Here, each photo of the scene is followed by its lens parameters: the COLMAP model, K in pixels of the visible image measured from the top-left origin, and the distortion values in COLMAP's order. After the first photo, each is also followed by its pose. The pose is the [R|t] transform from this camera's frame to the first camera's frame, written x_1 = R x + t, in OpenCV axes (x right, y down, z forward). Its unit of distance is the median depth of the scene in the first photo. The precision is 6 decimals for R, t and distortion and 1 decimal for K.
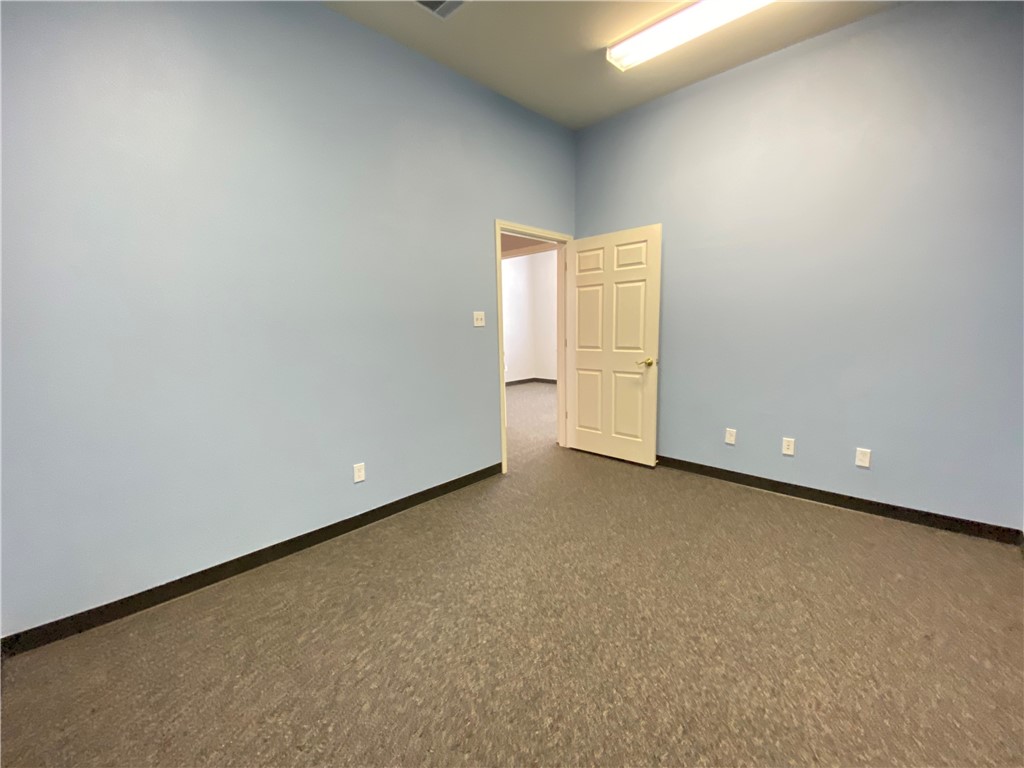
lens RADIAL K [[419.4, 0, 511.7], [0, 419.4, 378.6], [0, 0, 1]] dist [-0.001008, -0.000209]
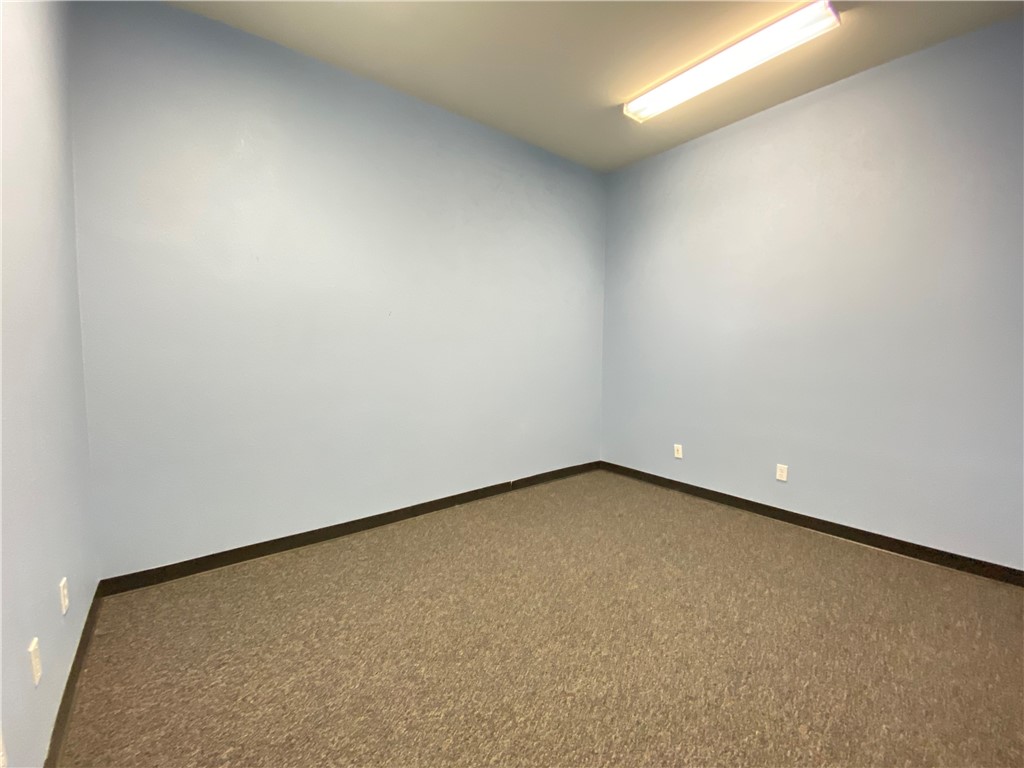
lens RADIAL K [[419.4, 0, 511.7], [0, 419.4, 378.6], [0, 0, 1]] dist [-0.001008, -0.000209]
pose [[-0.991337, 0.011333, 0.130856, 0.228021], [0.037208, 0.979690, 0.197037, -0.255632], [-0.125965, 0.200199, -0.971624, 1.950972]]
